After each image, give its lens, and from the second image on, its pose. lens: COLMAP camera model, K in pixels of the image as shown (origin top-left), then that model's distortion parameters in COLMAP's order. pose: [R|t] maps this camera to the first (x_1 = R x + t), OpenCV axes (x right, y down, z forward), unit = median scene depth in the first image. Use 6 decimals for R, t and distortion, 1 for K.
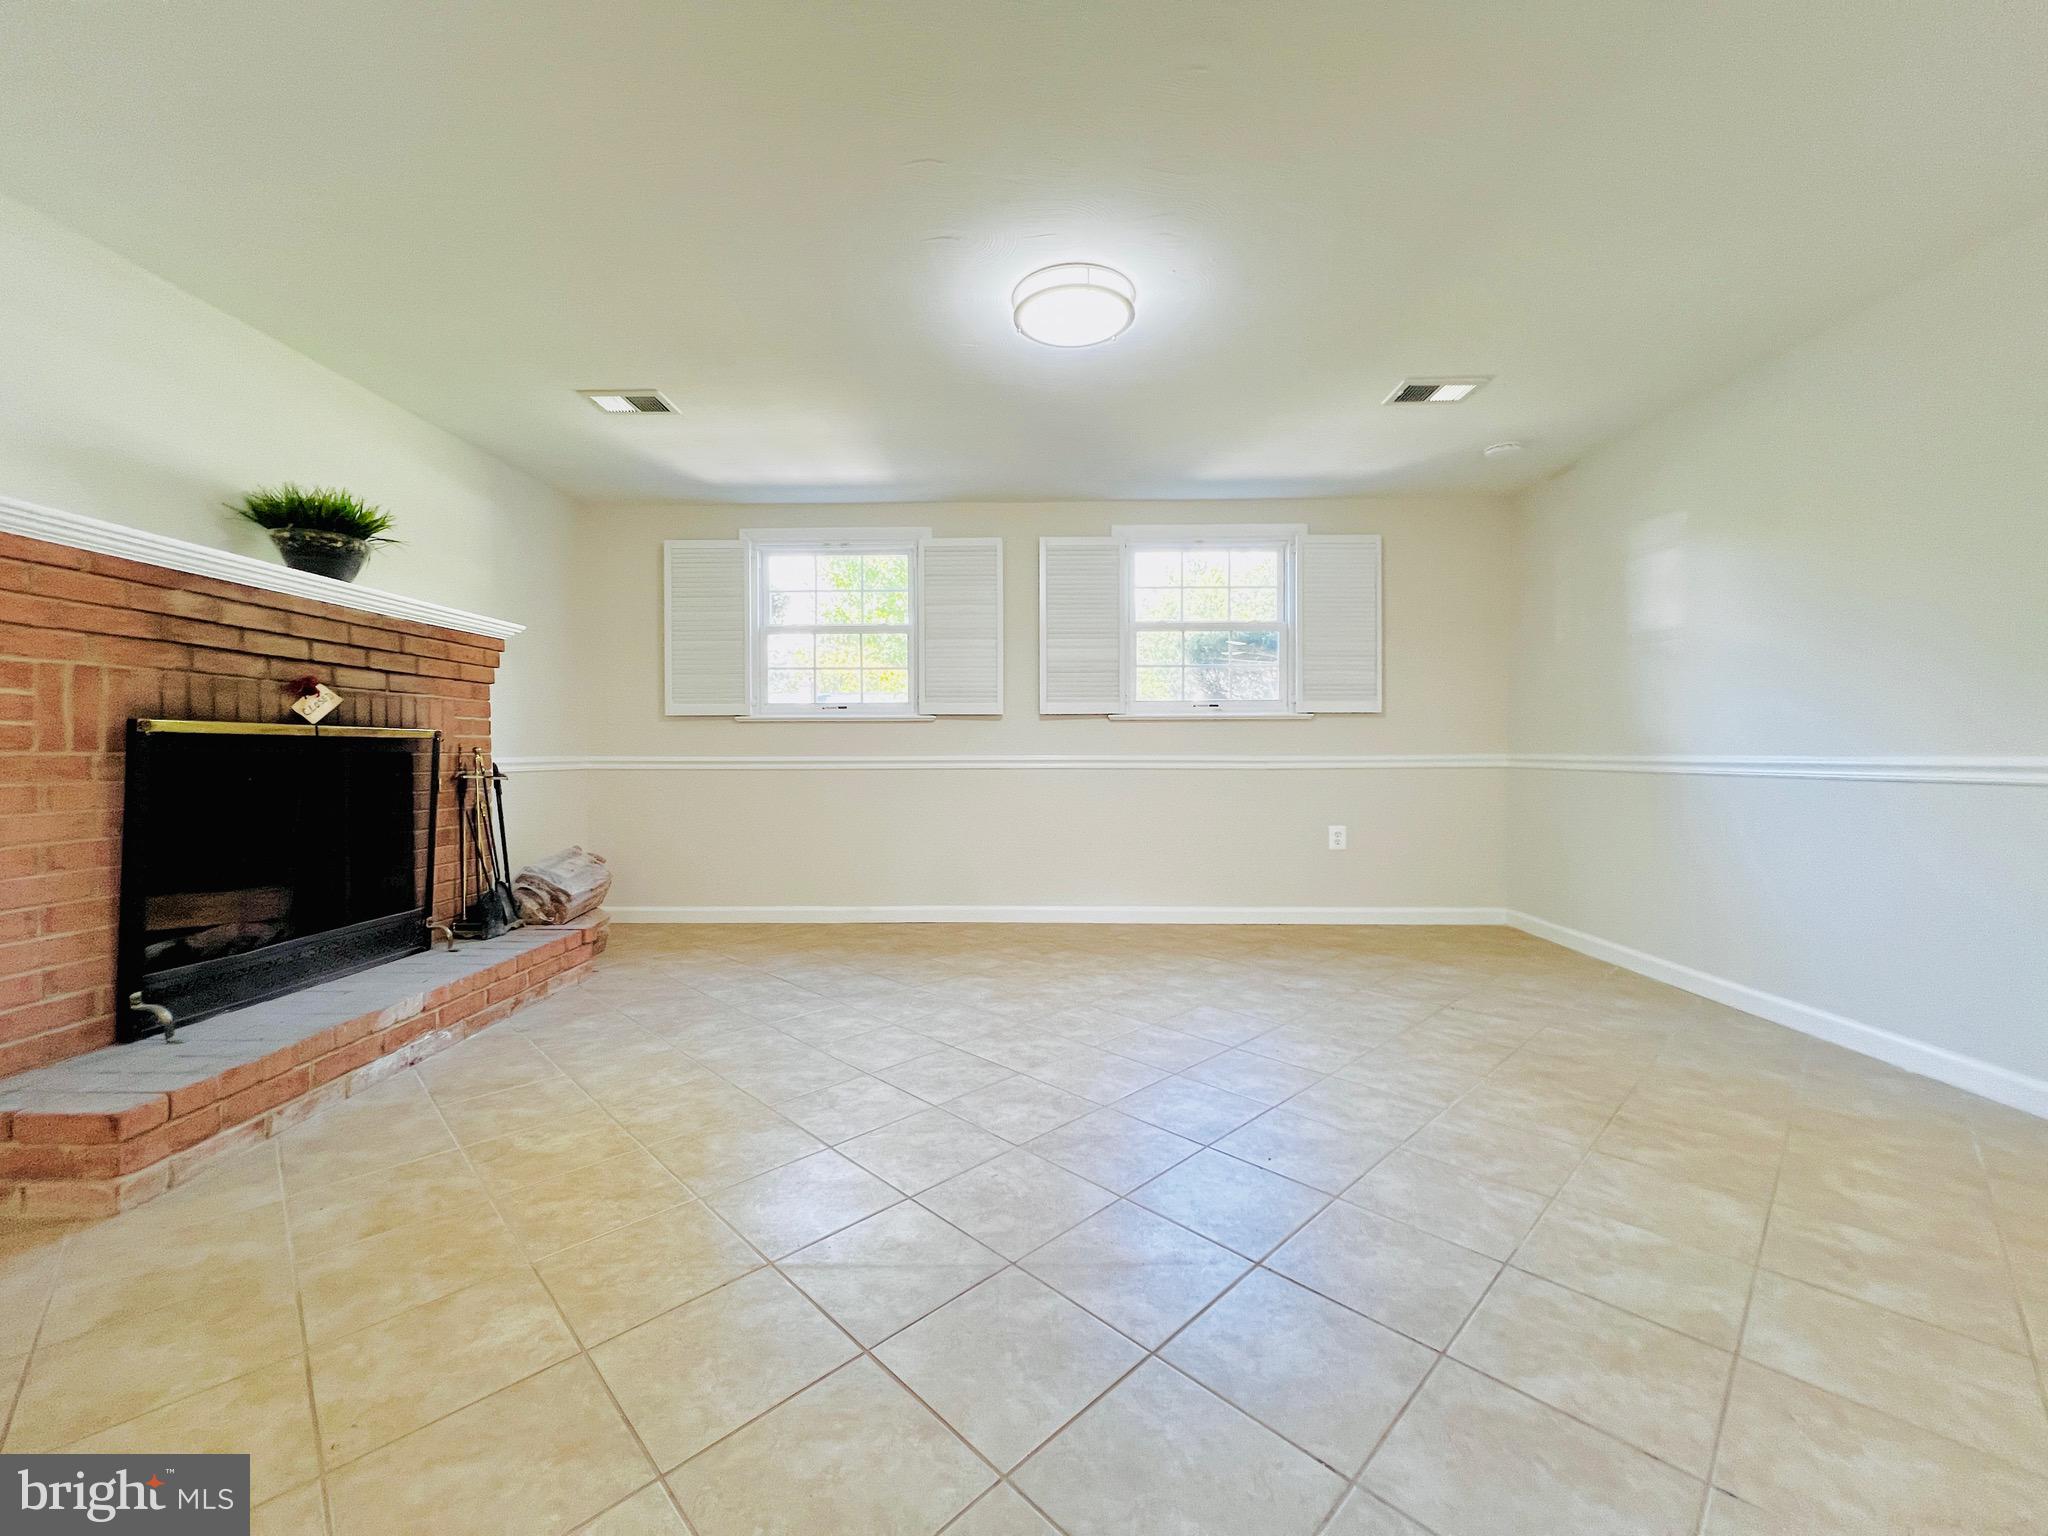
lens RADIAL K [[822.2, 0, 1019.0], [0, 822.2, 760.9], [0, 0, 1]] dist [-0.001273, -0.000205]
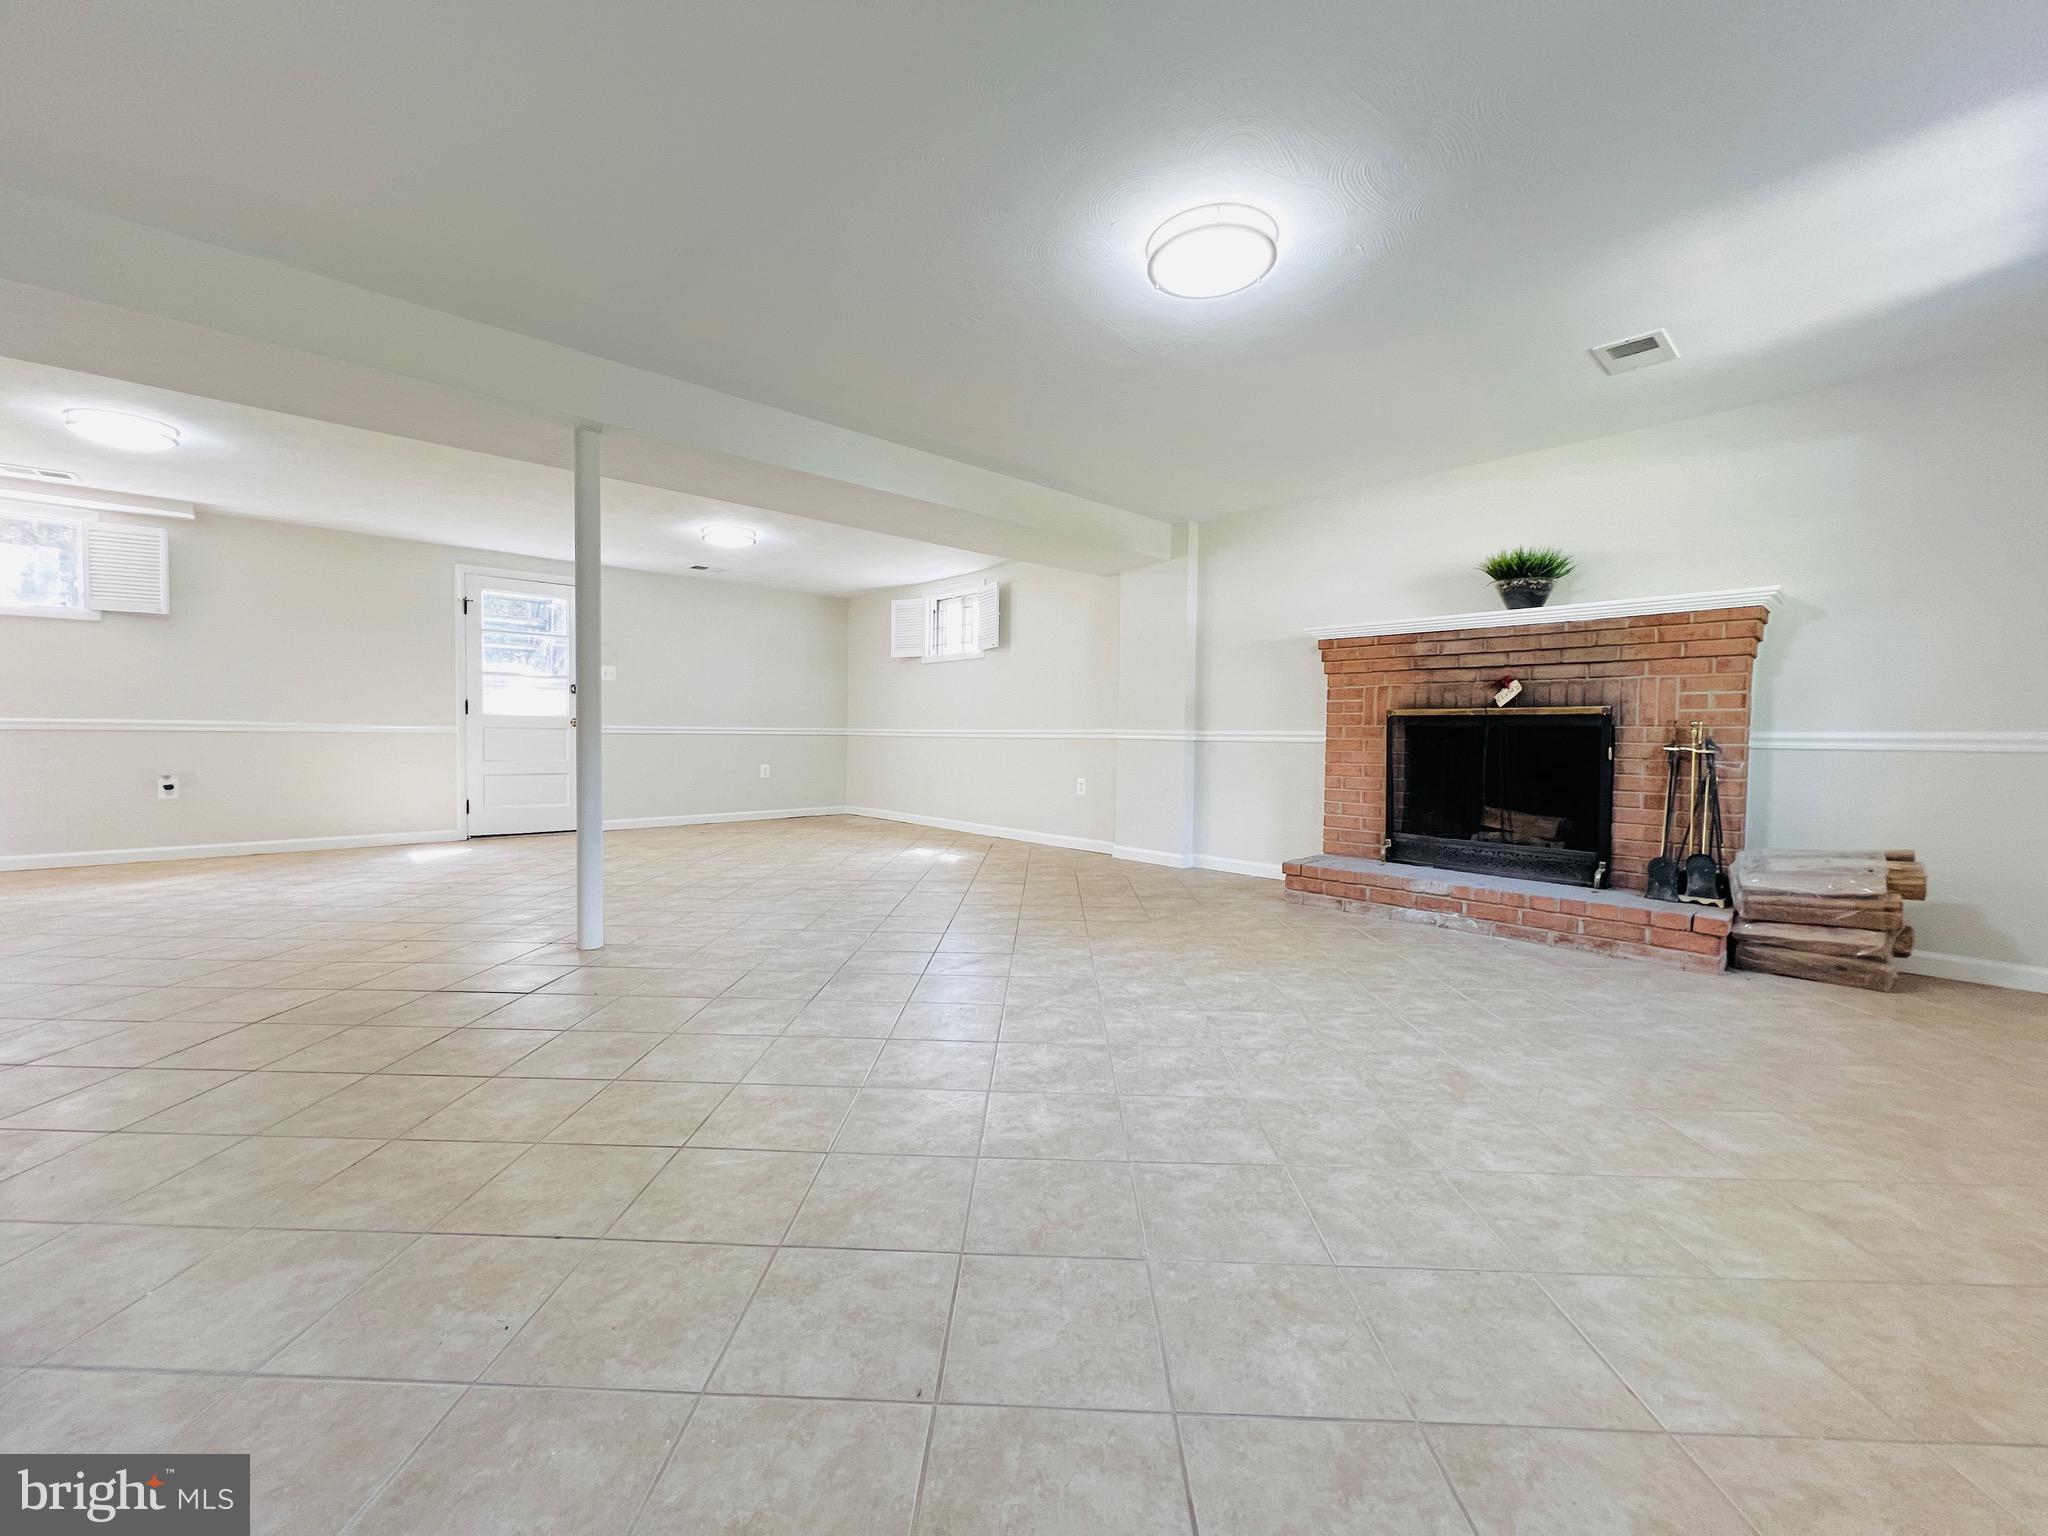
lens RADIAL K [[822.2, 0, 1019.0], [0, 822.2, 760.9], [0, 0, 1]] dist [-0.001273, -0.000205]
pose [[-0.720090, 0.020091, -0.693590, 0.846680], [-0.014047, 0.998954, 0.043520, 0.001313], [0.693738, 0.041081, -0.719055, 1.458458]]
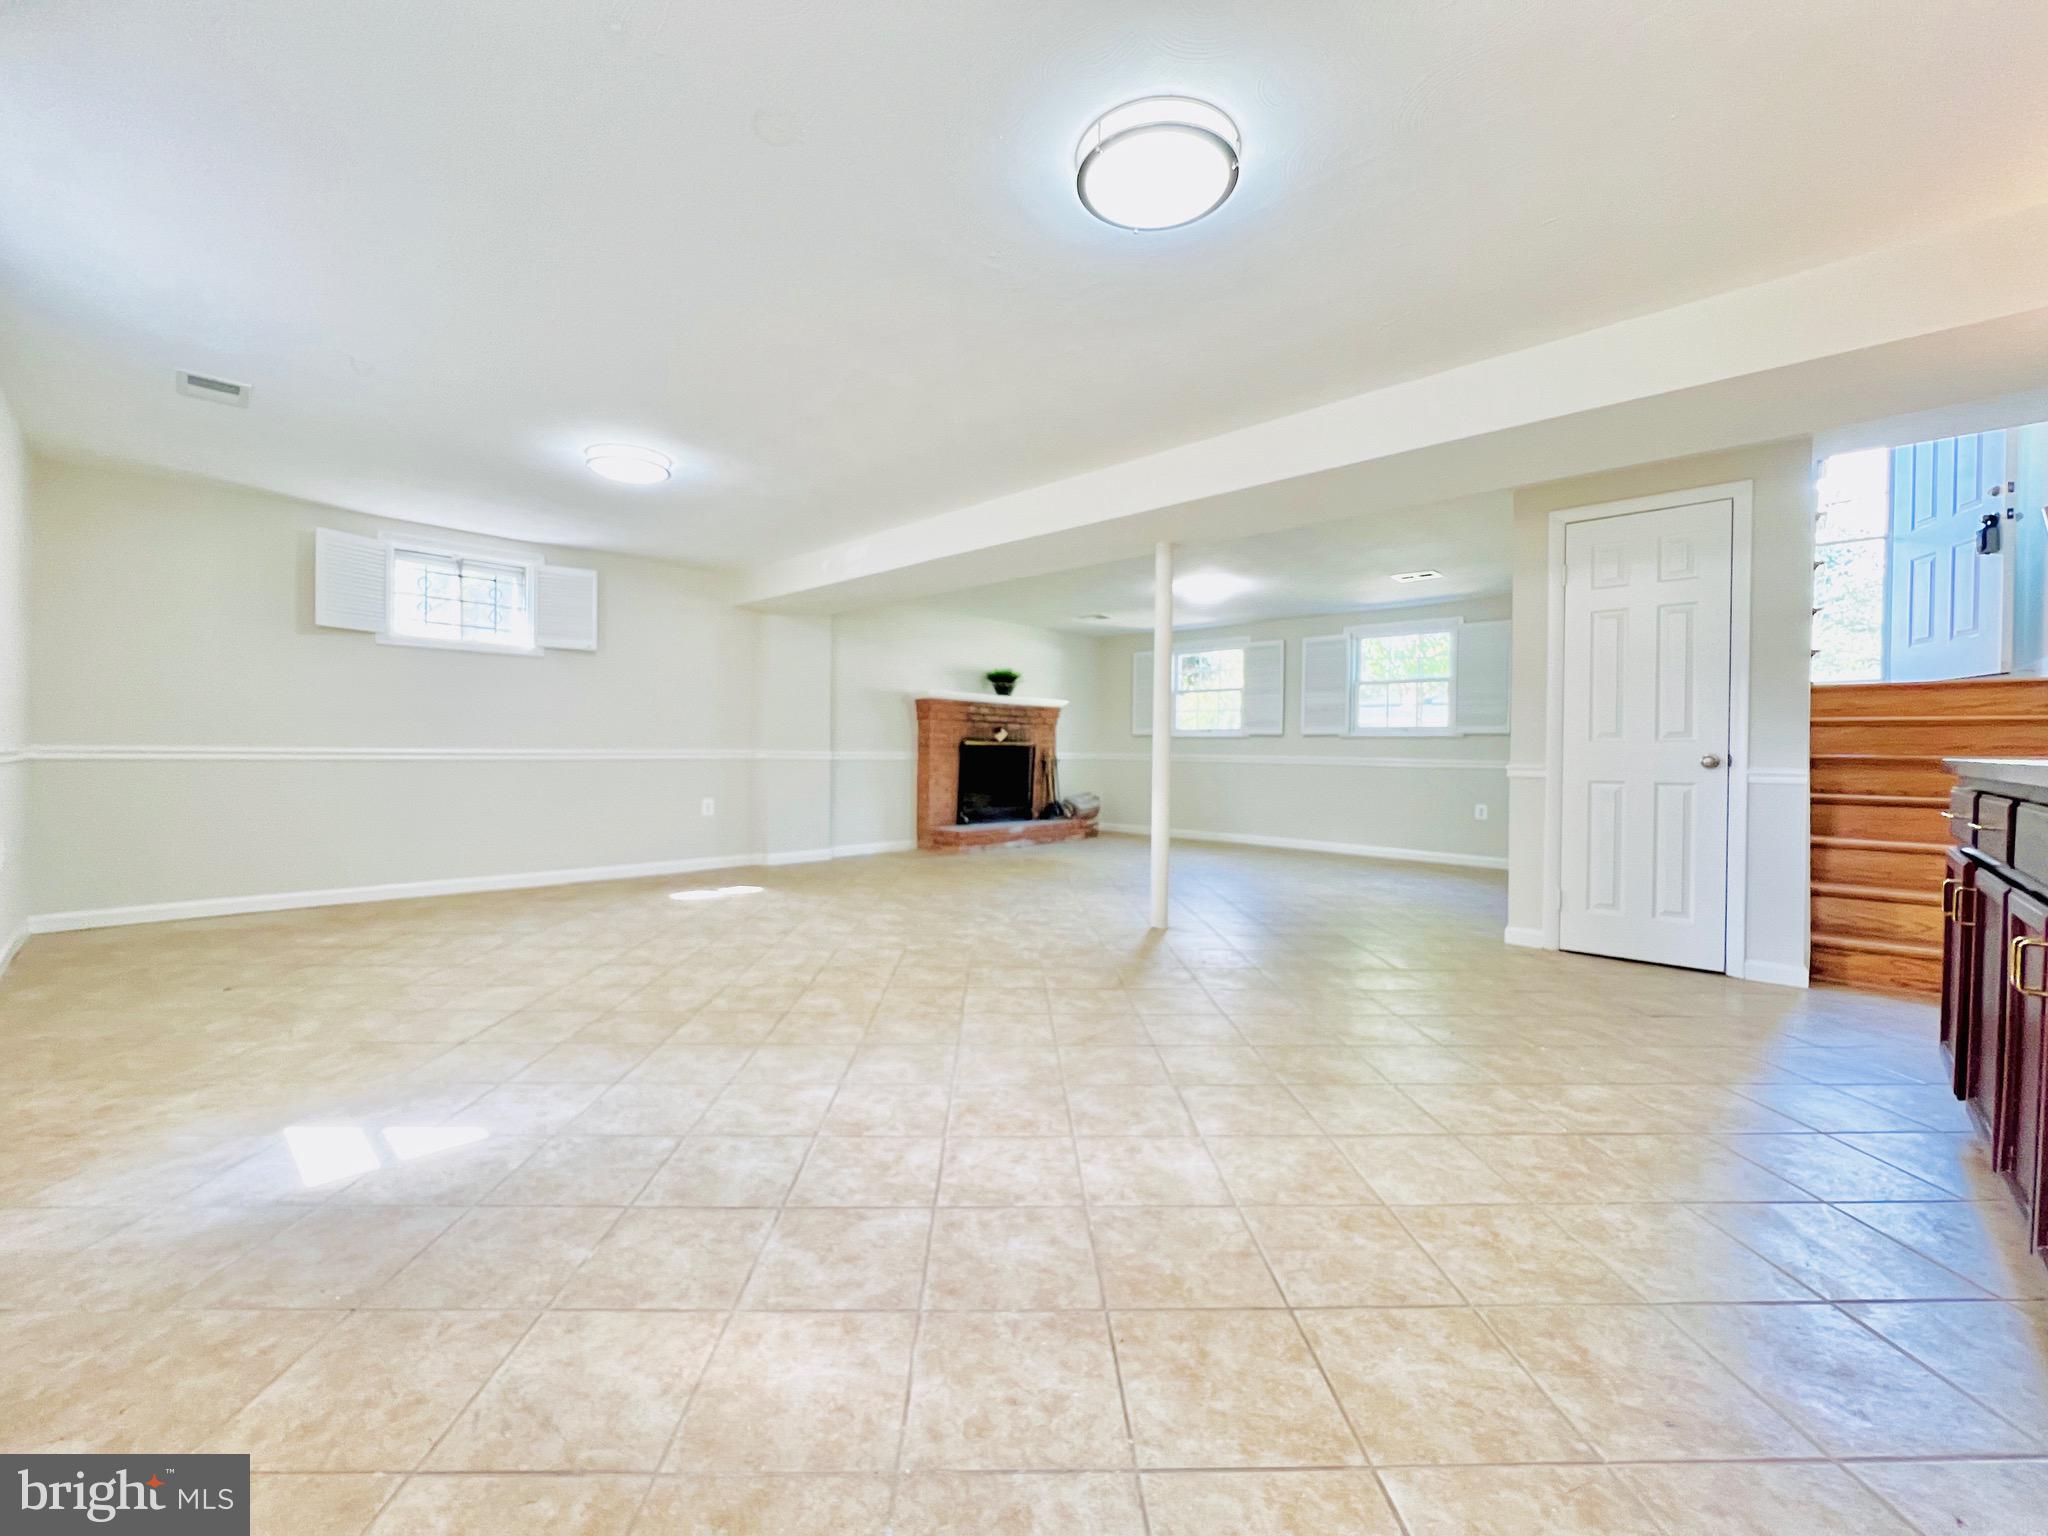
lens RADIAL K [[836.2, 0, 1024.0], [0, 836.2, 768.0], [0, 0, 1]] dist [-0.075891, -0.000002]
pose [[0.737611, 0.022938, -0.674836, 1.399663], [-0.022471, 0.999703, 0.009418, 0.023761], [0.674851, 0.008217, 0.737908, -1.332339]]
